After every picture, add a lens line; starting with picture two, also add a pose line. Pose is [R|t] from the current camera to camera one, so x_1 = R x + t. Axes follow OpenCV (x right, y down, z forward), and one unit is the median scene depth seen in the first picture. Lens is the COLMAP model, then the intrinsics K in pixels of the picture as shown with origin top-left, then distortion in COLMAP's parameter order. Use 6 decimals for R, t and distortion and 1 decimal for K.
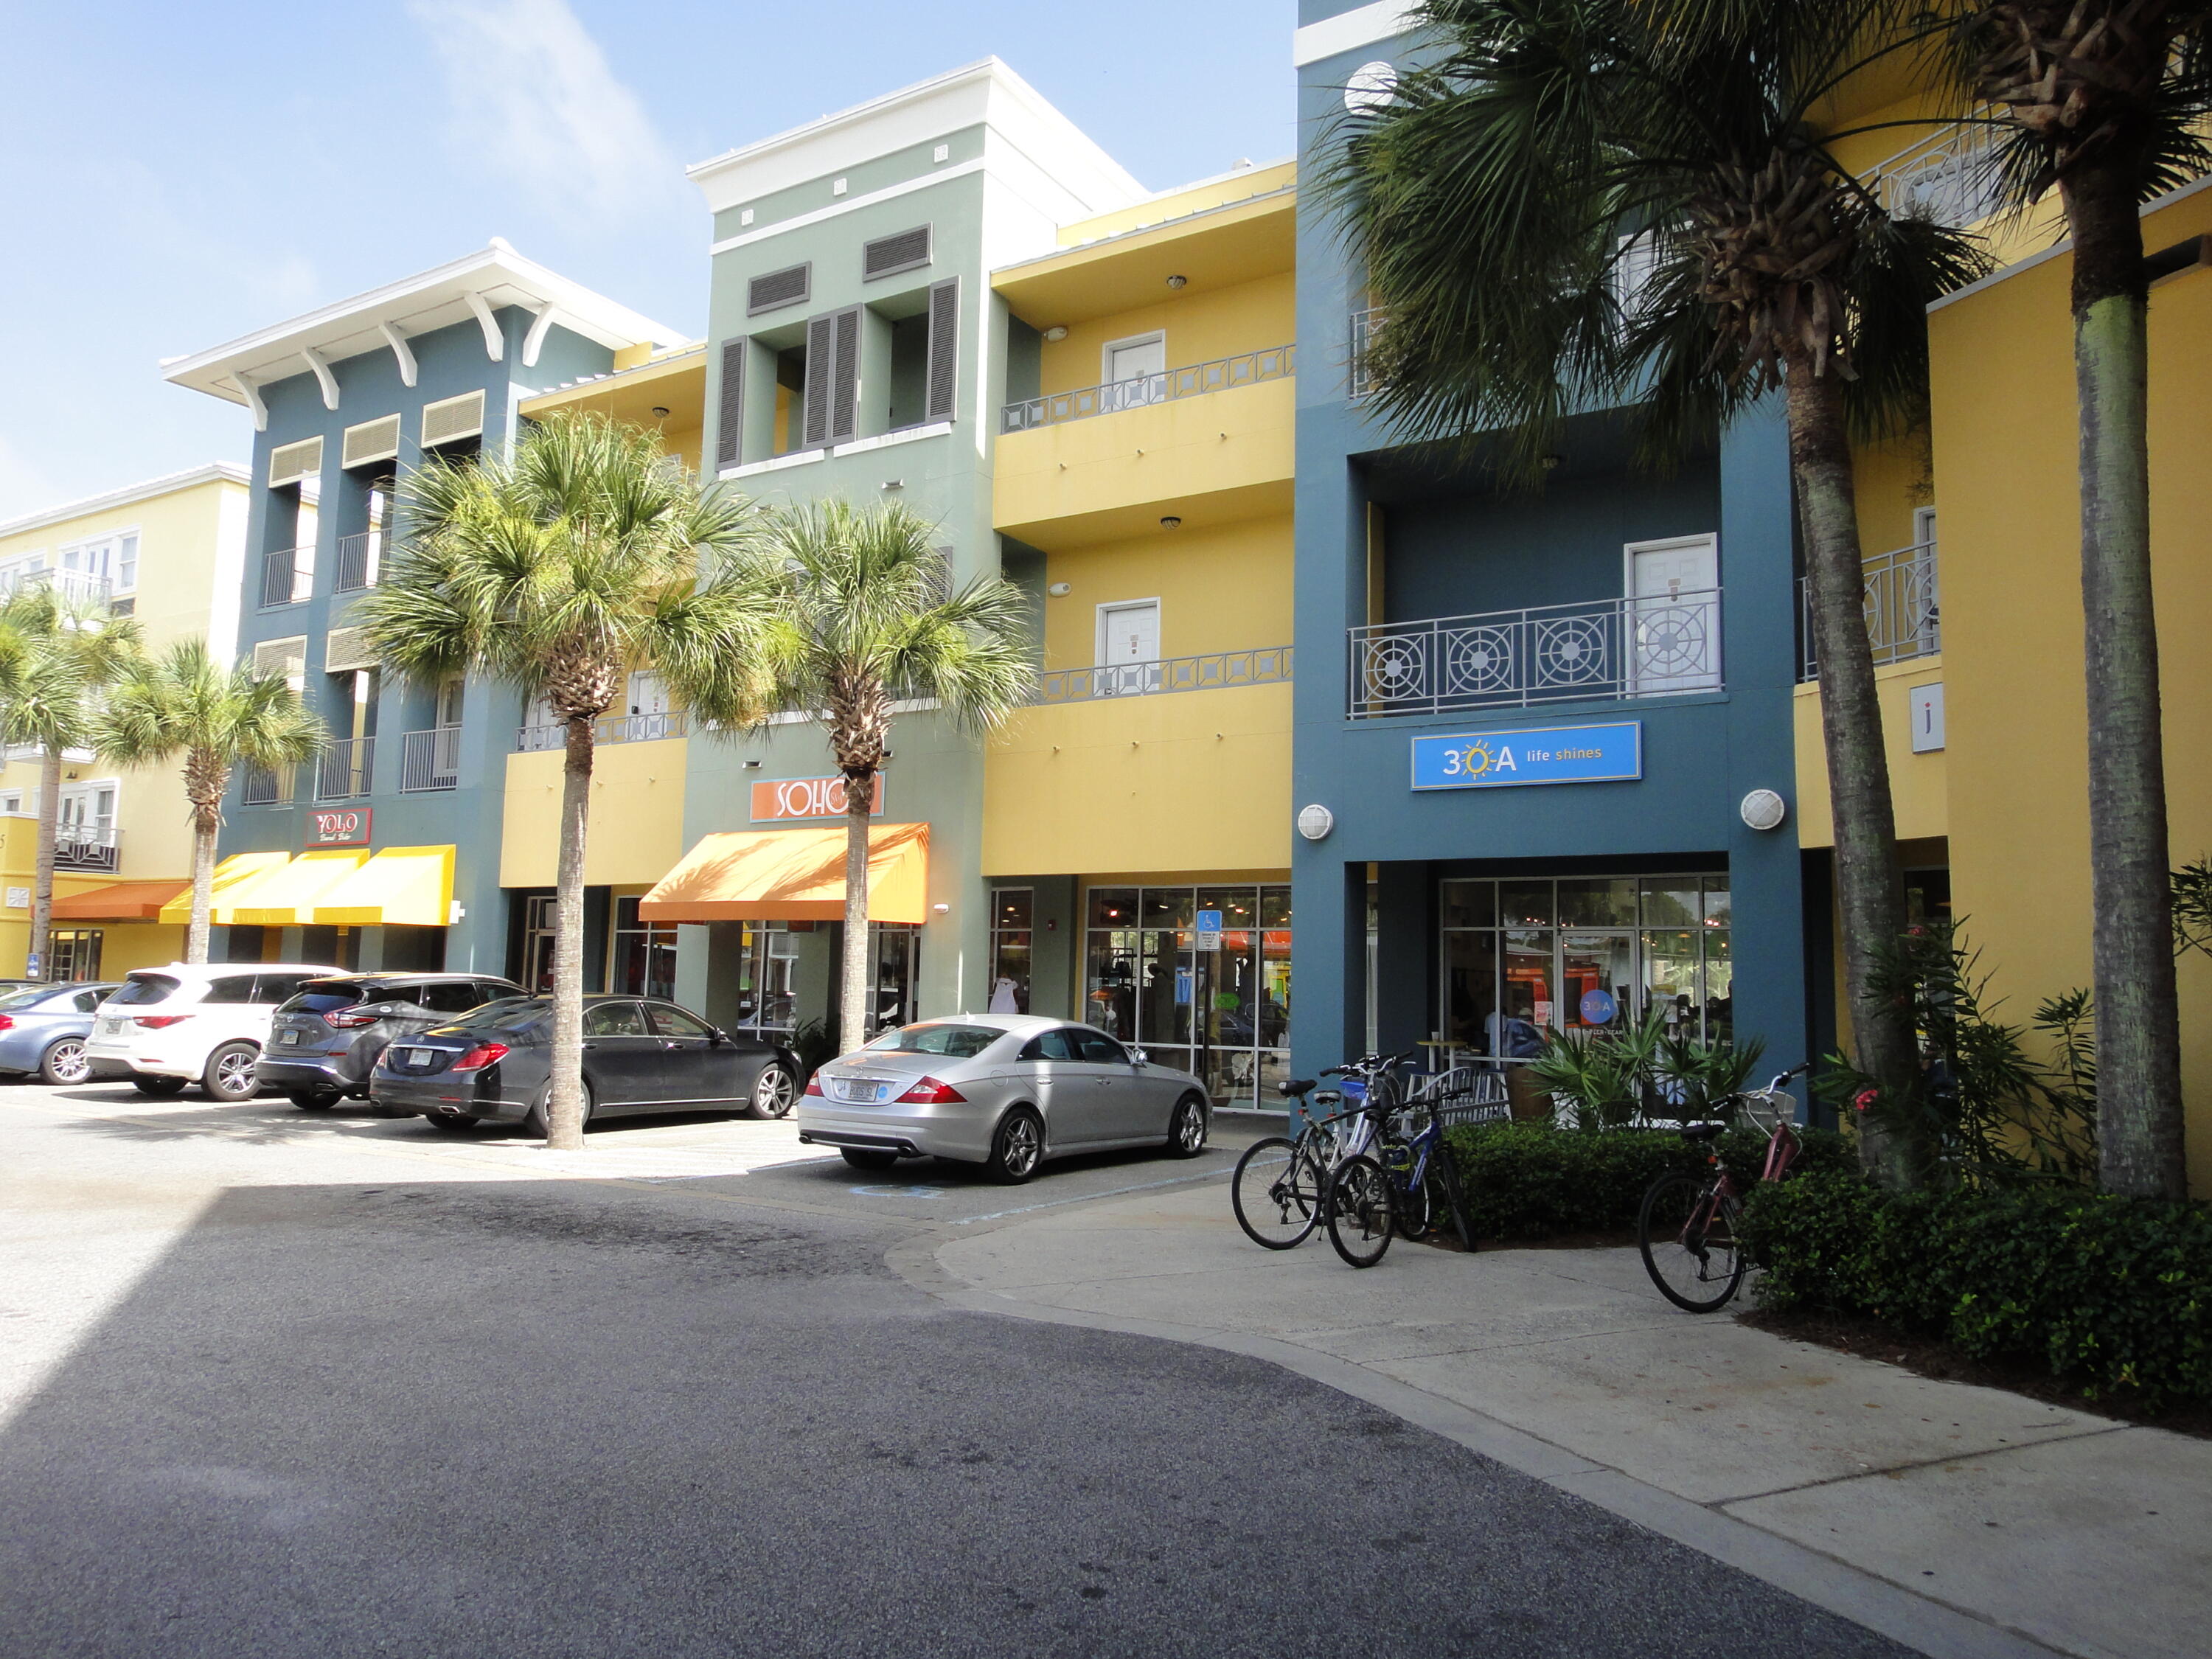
lens RADIAL K [[1589.8, 0, 1075.0], [0, 1589.8, 824.5], [0, 0, 1]] dist [0.006920, 0.005065]
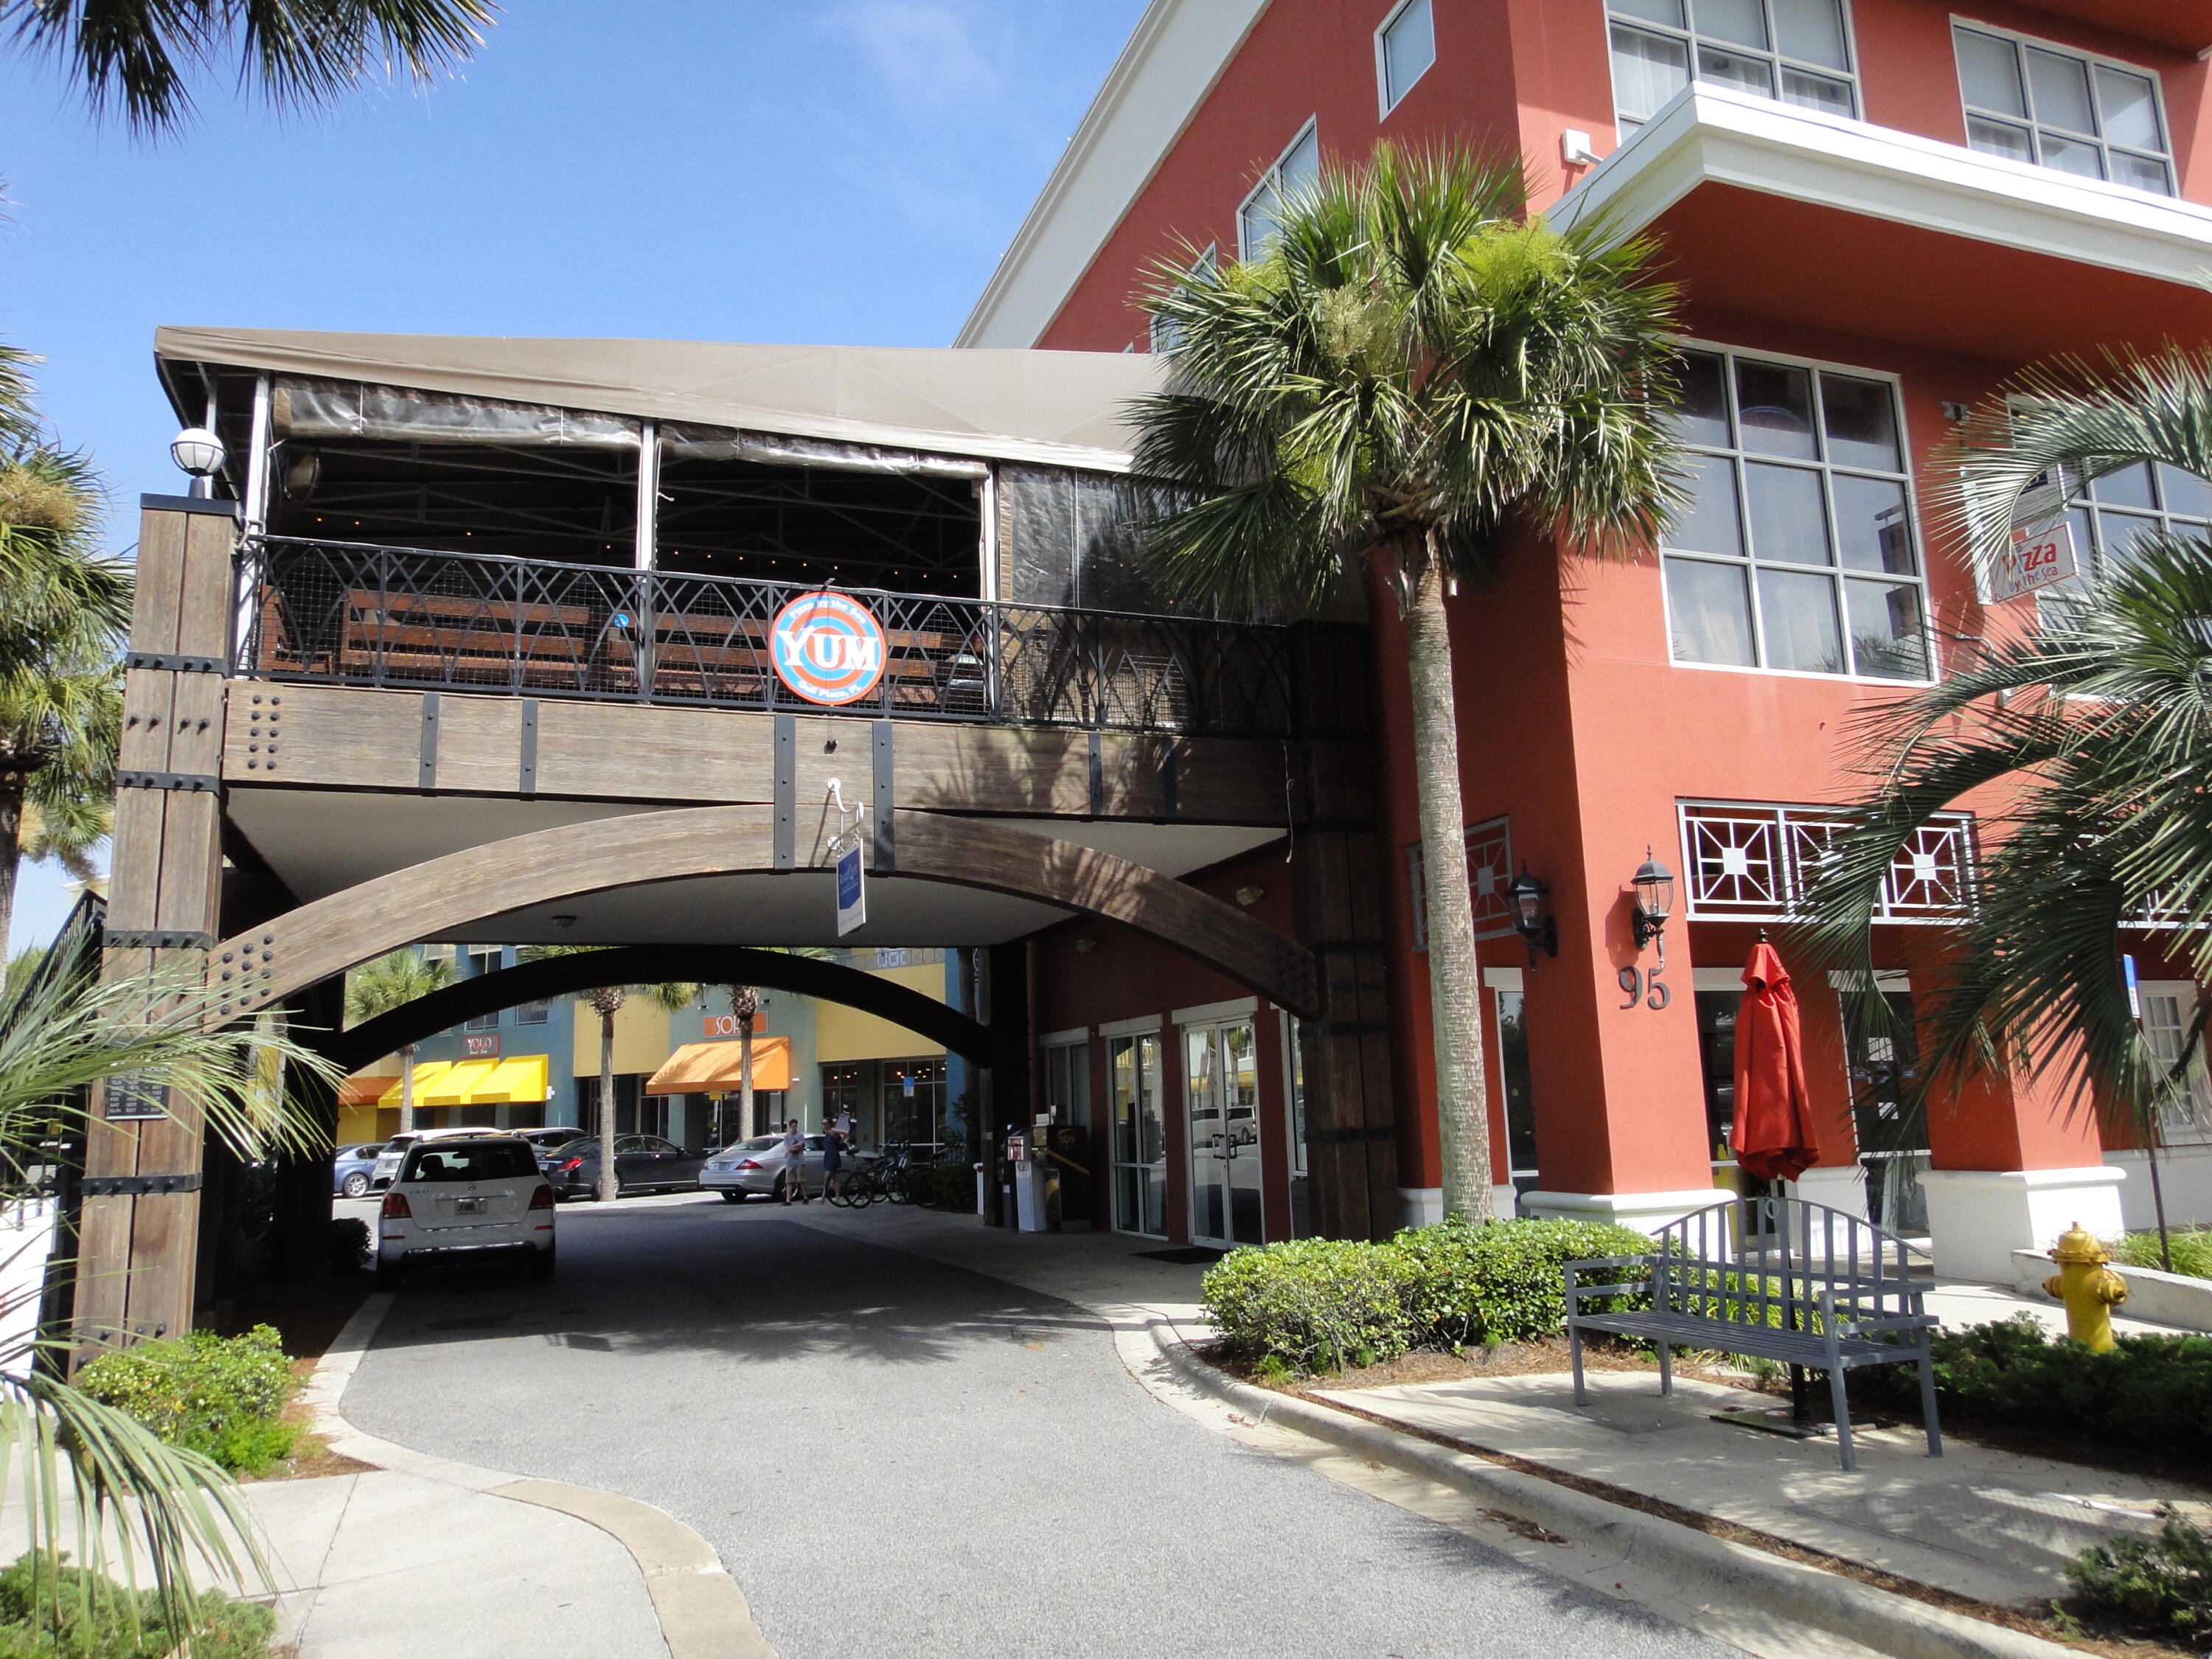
lens RADIAL K [[1628.4, 0, 1096.7], [0, 1628.4, 811.8], [0, 0, 1]] dist [0.004246, -0.001815]
pose [[0.997791, -0.062338, -0.022966, 0.381837], [0.060441, 0.995301, -0.075652, -0.110931], [0.027574, 0.074097, 0.996870, -1.105287]]
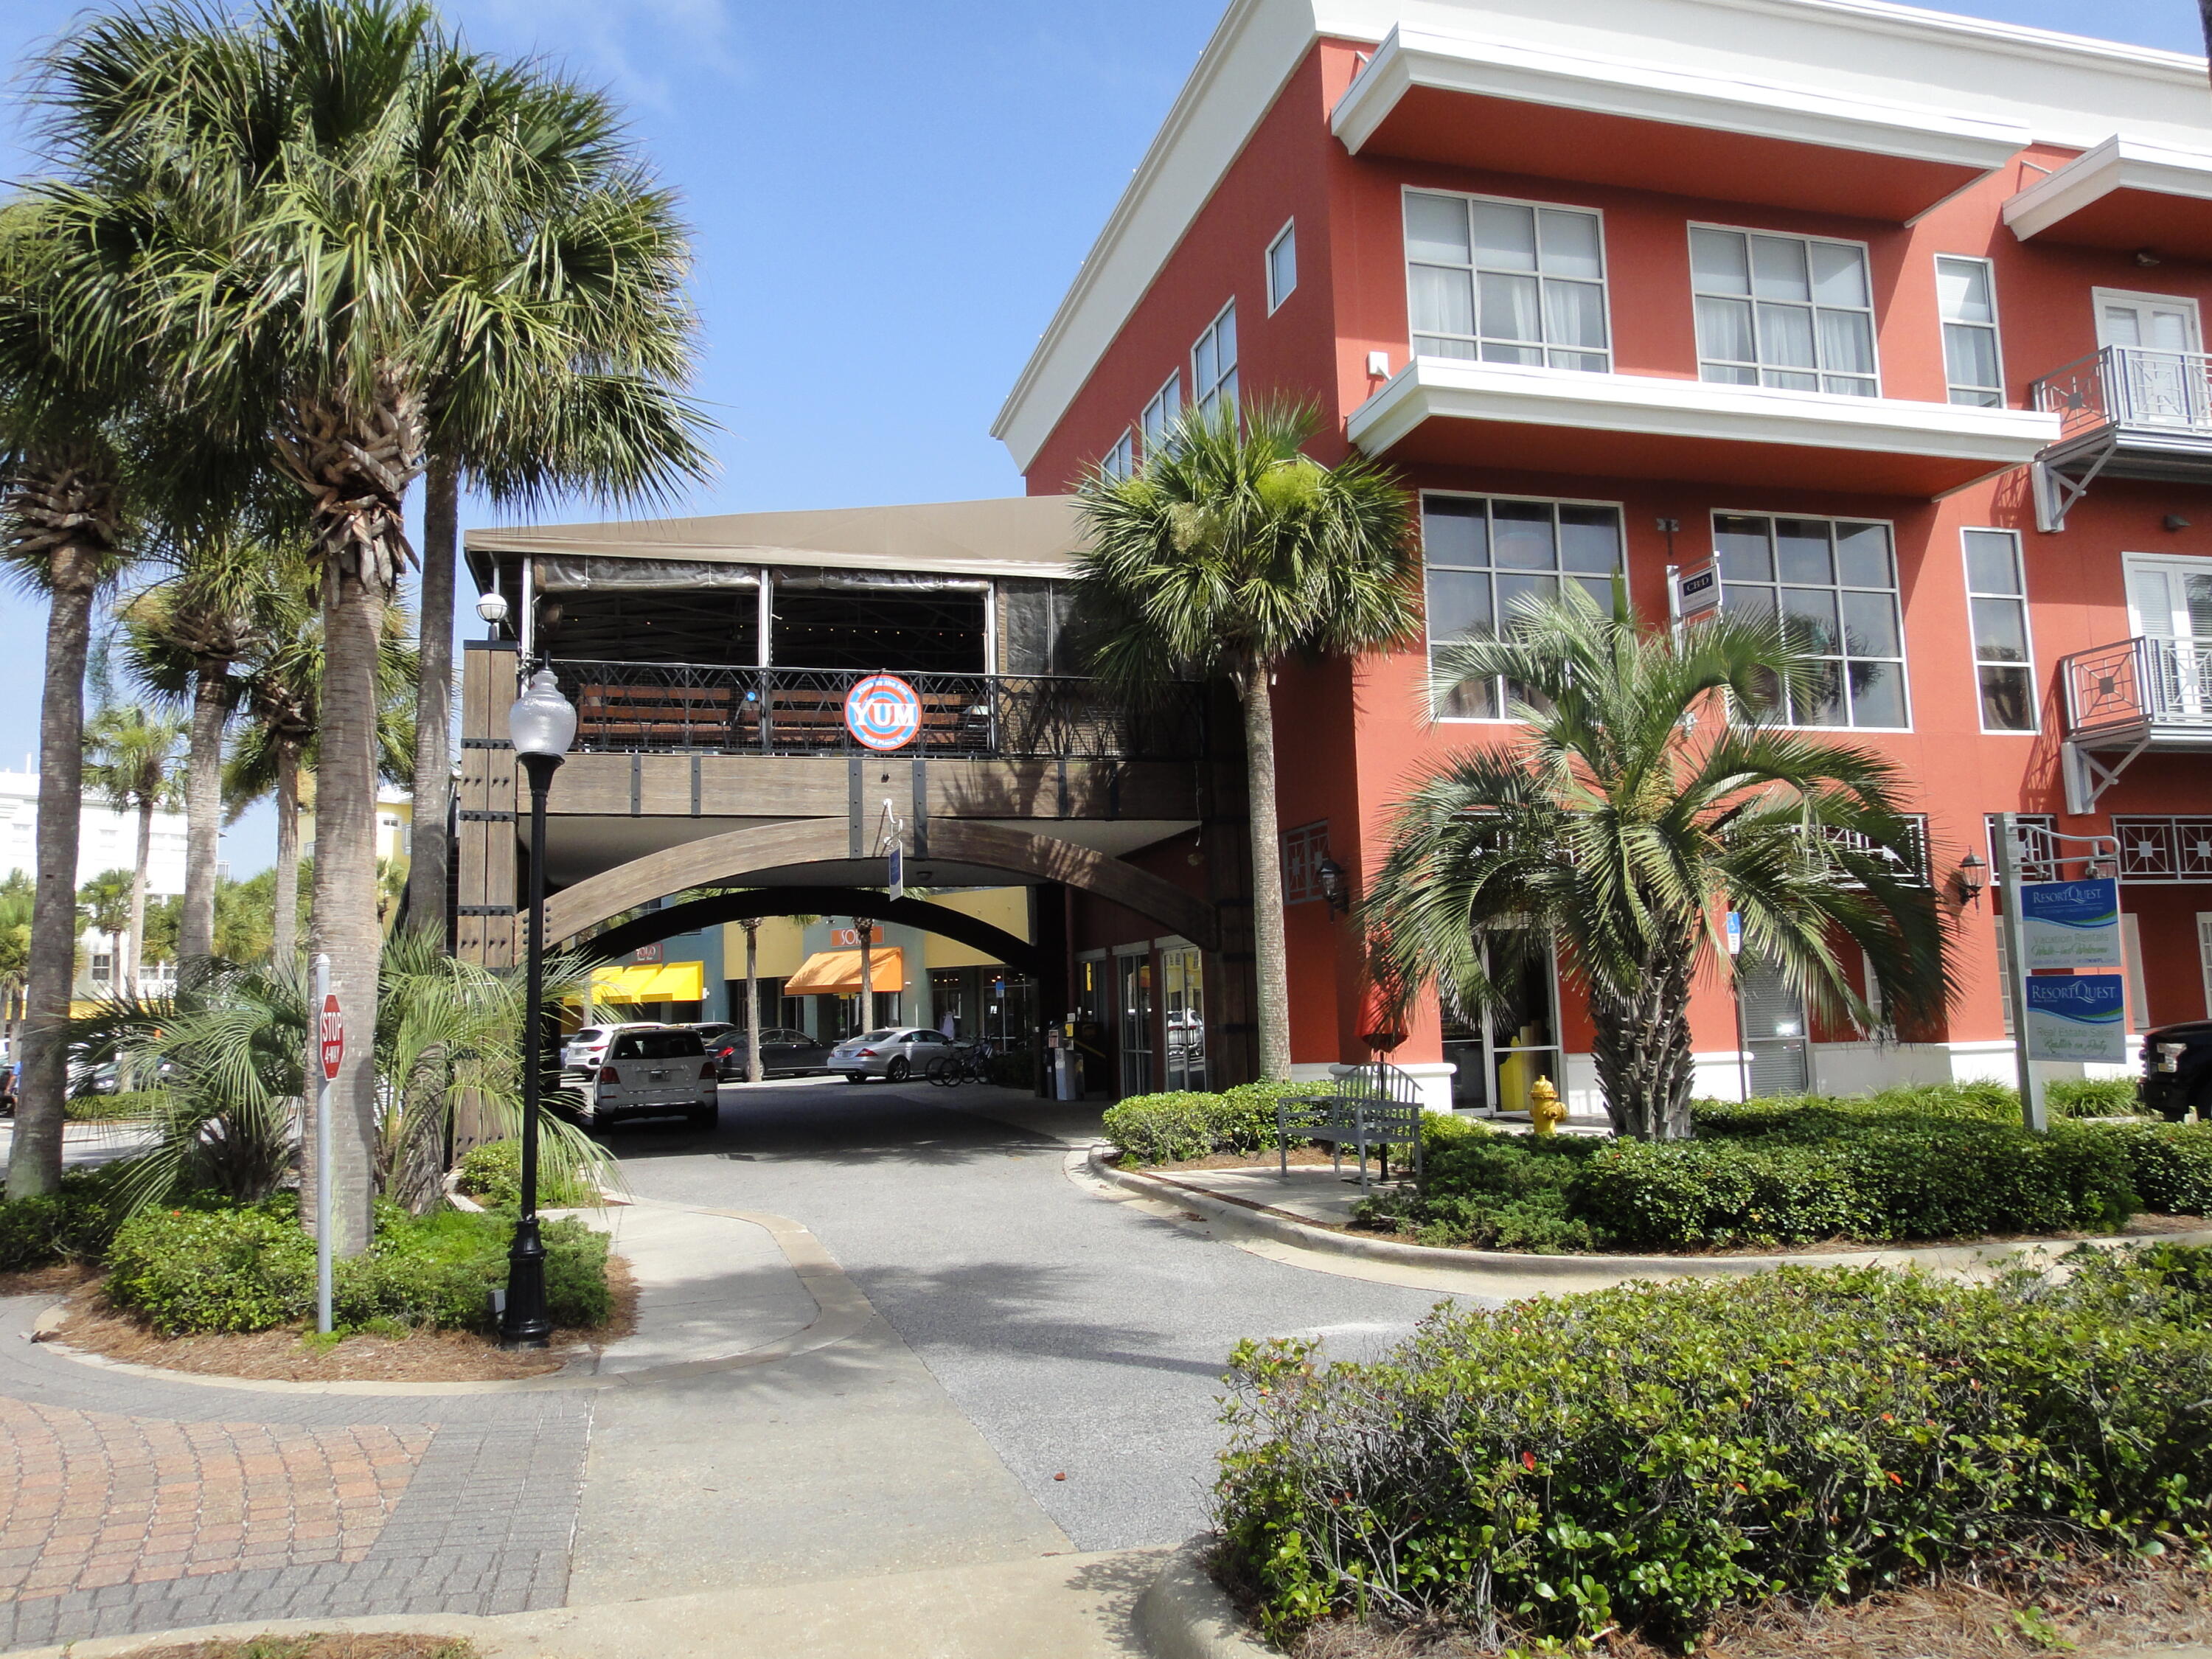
lens RADIAL K [[1589.8, 0, 1075.0], [0, 1589.8, 824.5], [0, 0, 1]] dist [0.006920, 0.005065]
pose [[0.990925, -0.067902, -0.116002, 0.479294], [0.066586, 0.997665, -0.015183, -0.138256], [0.116762, 0.007321, 0.993133, -1.389931]]
